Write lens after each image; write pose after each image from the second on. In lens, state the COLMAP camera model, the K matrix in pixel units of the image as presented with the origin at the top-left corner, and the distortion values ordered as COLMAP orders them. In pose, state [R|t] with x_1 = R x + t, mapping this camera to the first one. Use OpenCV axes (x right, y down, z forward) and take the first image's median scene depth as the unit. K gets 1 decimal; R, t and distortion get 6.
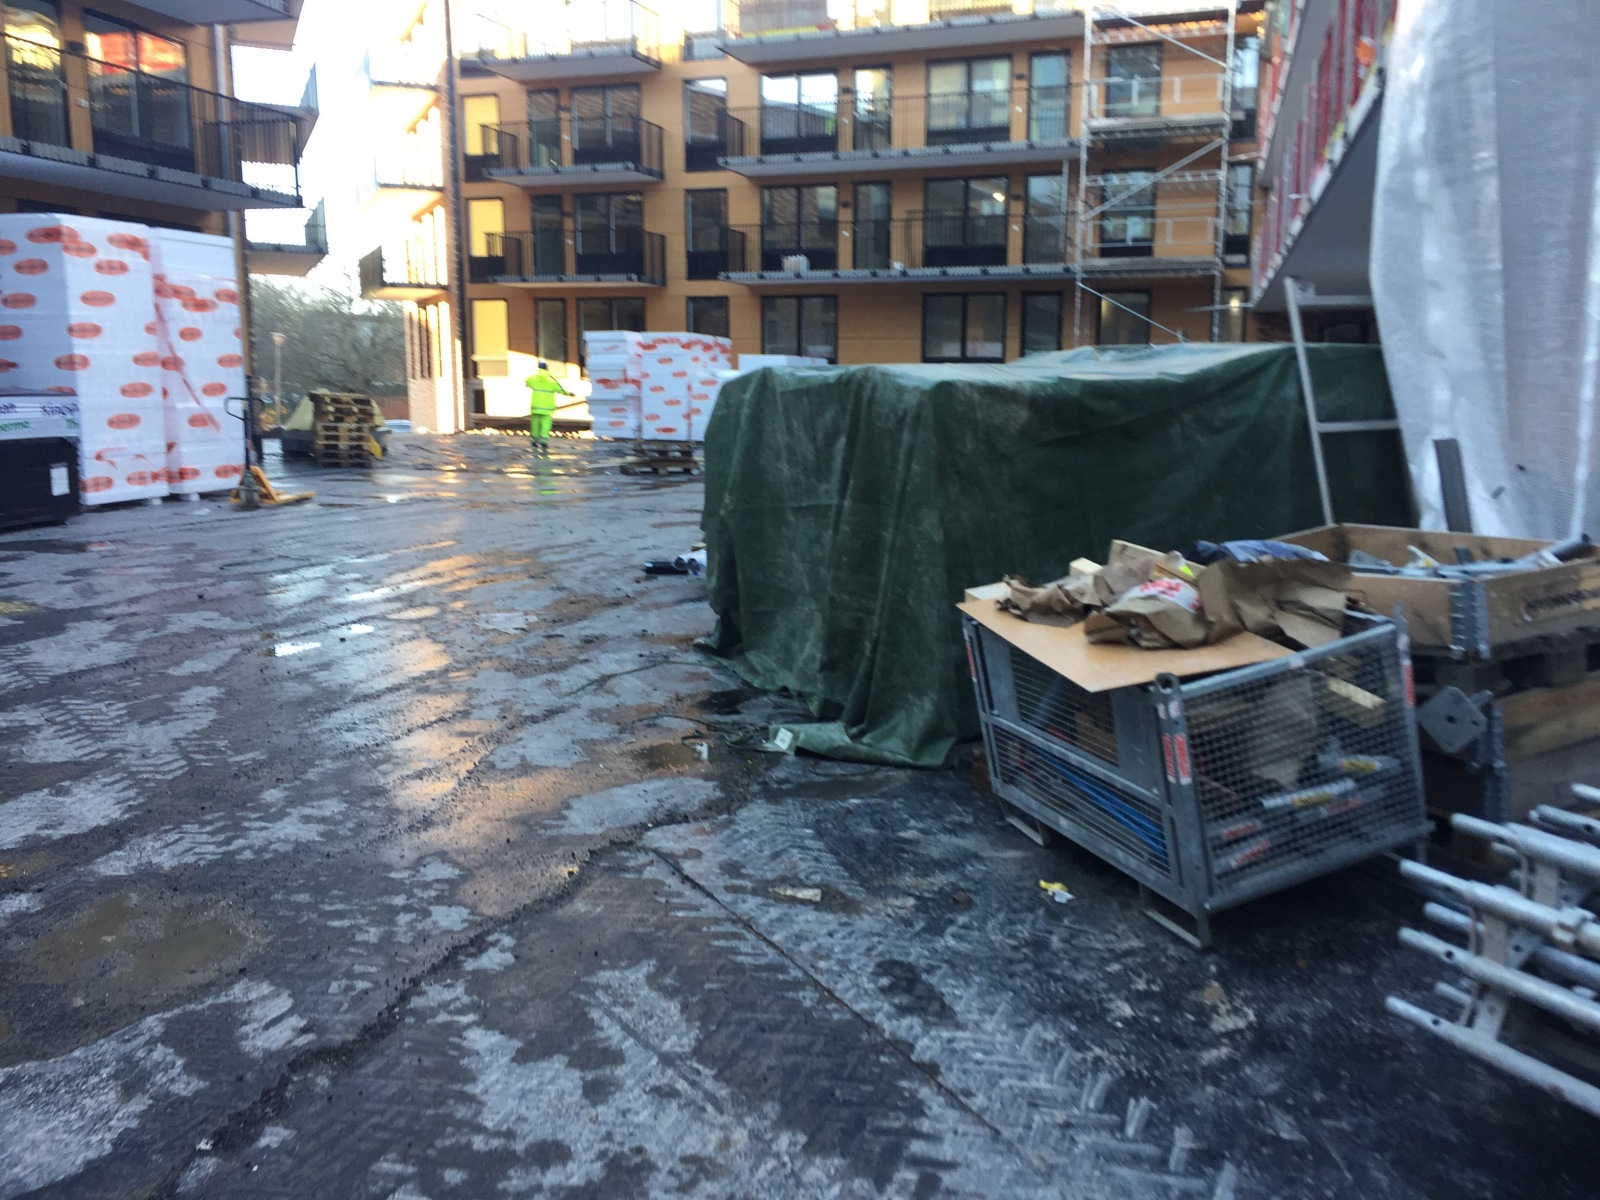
lens RADIAL K [[1314.4, 0, 780.4], [0, 1314.4, 638.9], [0, 0, 1]] dist [0.070590, -0.121535]
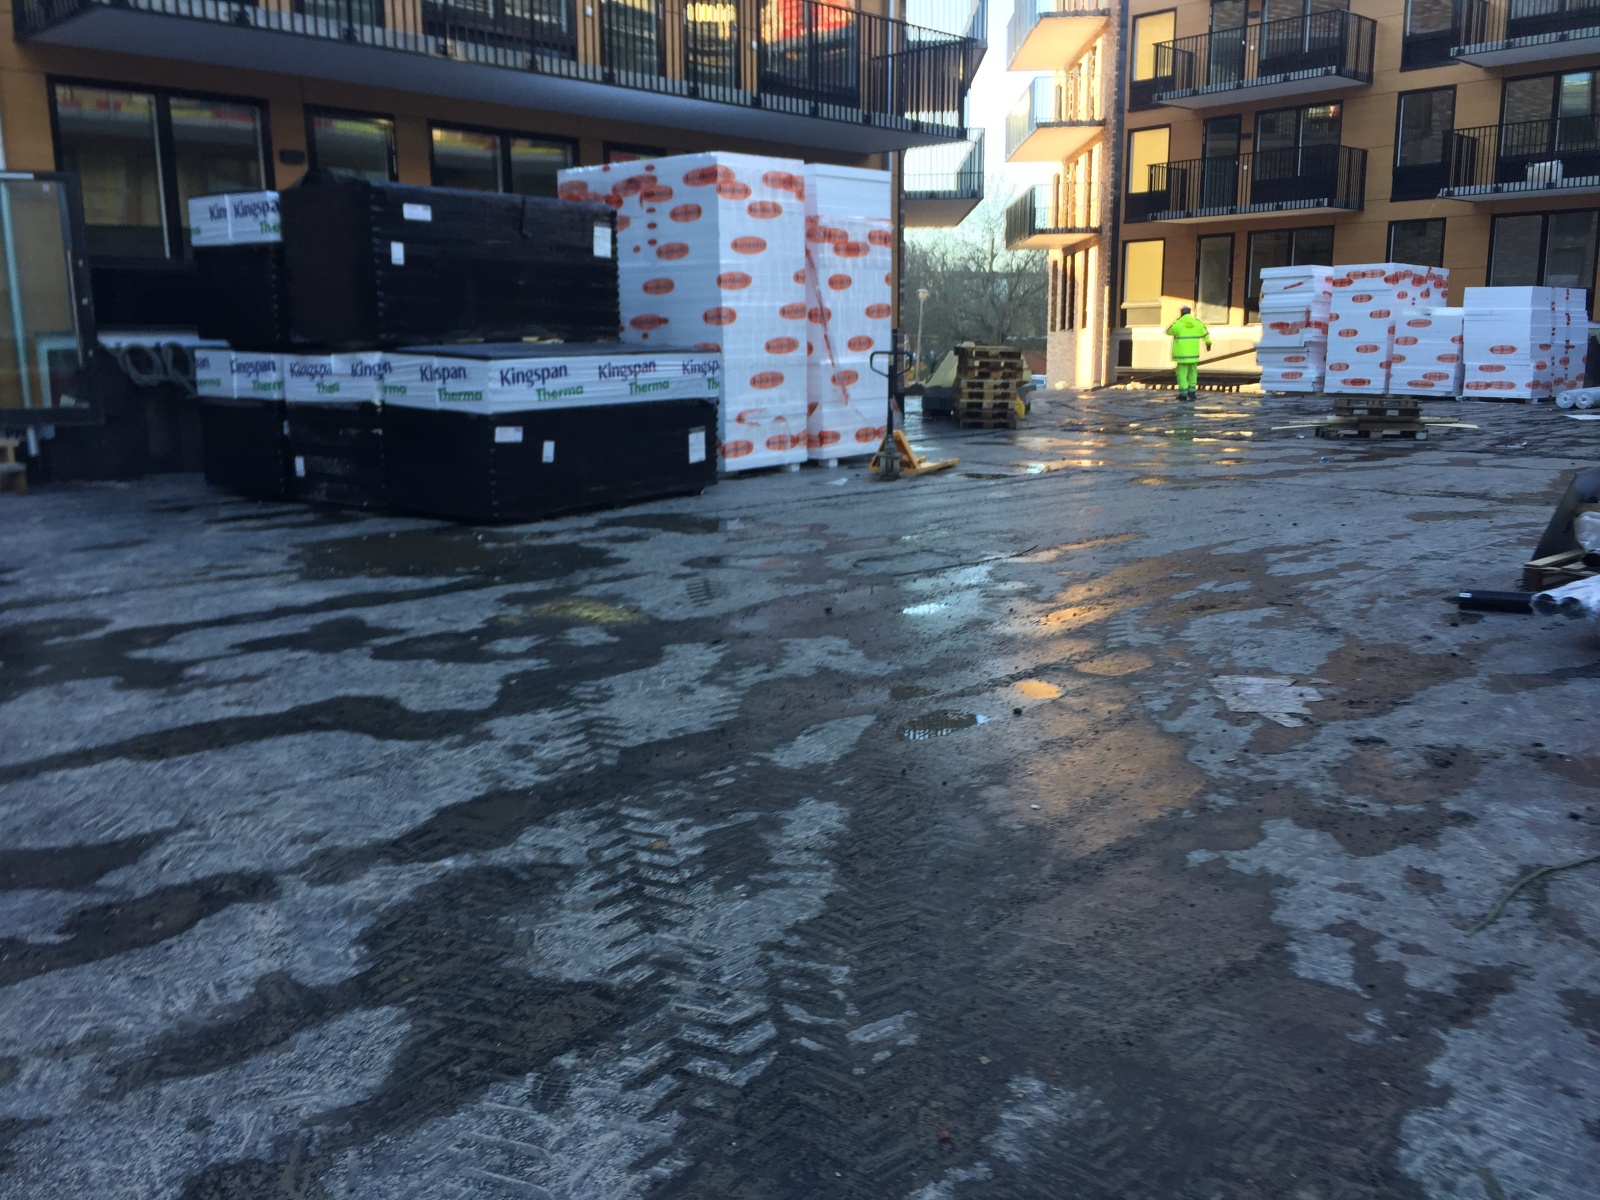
lens RADIAL K [[1360.5, 0, 800.4], [0, 1360.5, 576.8], [0, 0, 1]] dist [0.091949, -0.128692]
pose [[0.904906, 0.055488, -0.421978, -0.044320], [-0.062427, 0.998046, -0.002634, -0.017399], [0.421008, 0.028727, 0.906602, 0.102476]]
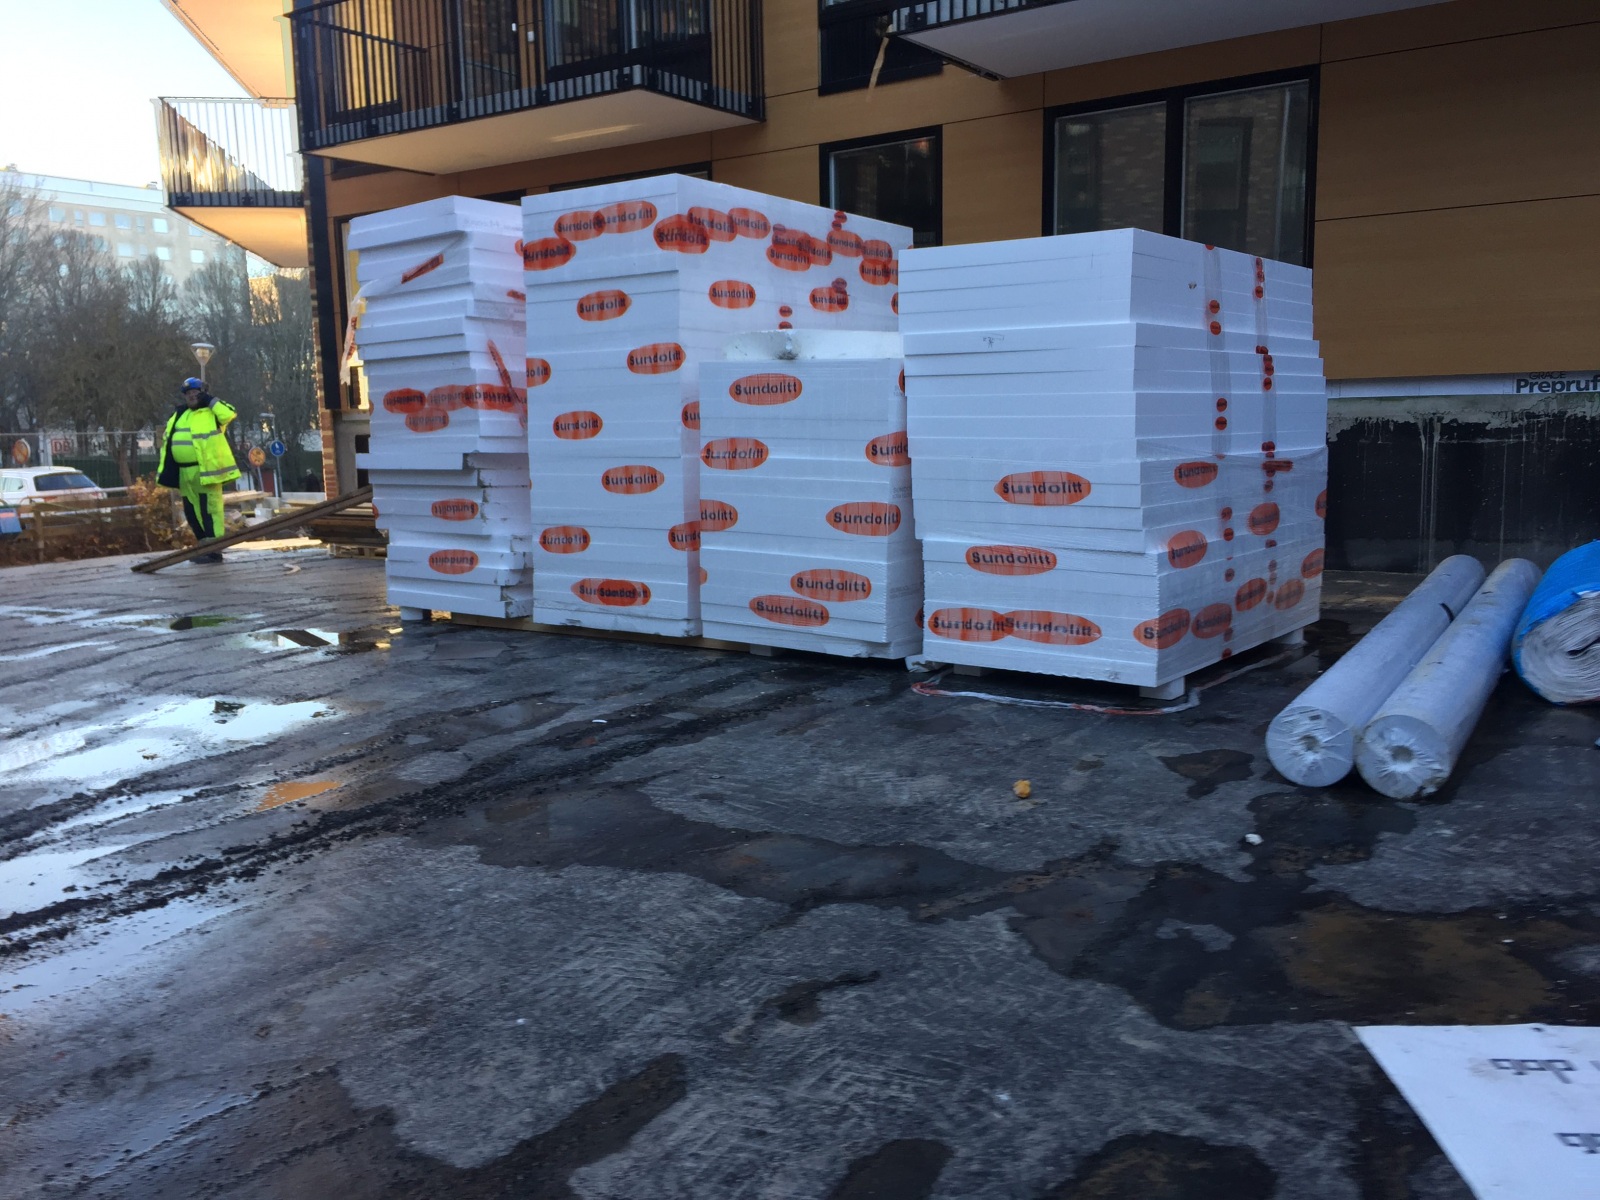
lens RADIAL K [[1360.5, 0, 800.4], [0, 1360.5, 576.8], [0, 0, 1]] dist [0.091949, -0.128692]
pose [[0.973660, -0.006847, -0.227904, 0.004491], [-0.008683, 0.997711, -0.067069, -0.207449], [0.227841, 0.067281, 0.971371, 1.097186]]
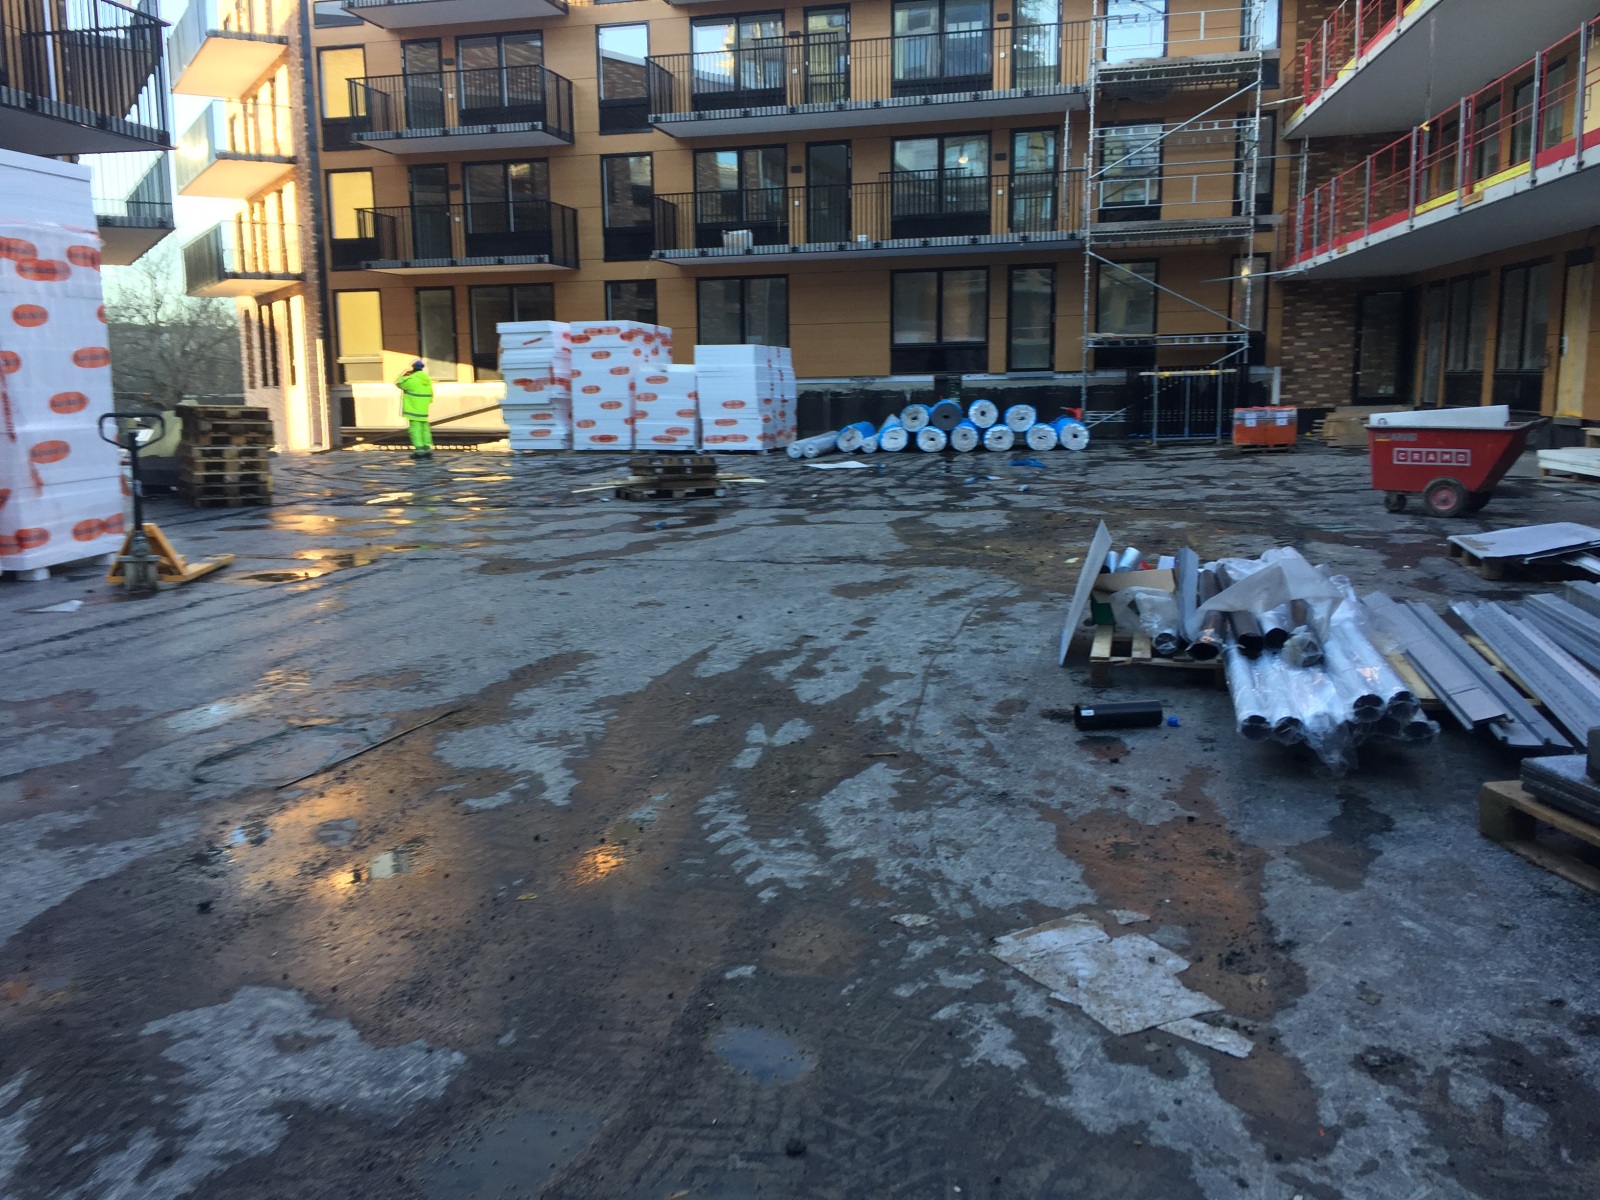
lens RADIAL K [[1360.5, 0, 800.4], [0, 1360.5, 576.8], [0, 0, 1]] dist [0.091949, -0.128692]
pose [[0.990490, -0.048949, 0.128583, -0.113685], [0.055251, 0.997417, -0.045909, -0.037395], [-0.126003, 0.052576, 0.990636, 0.206079]]
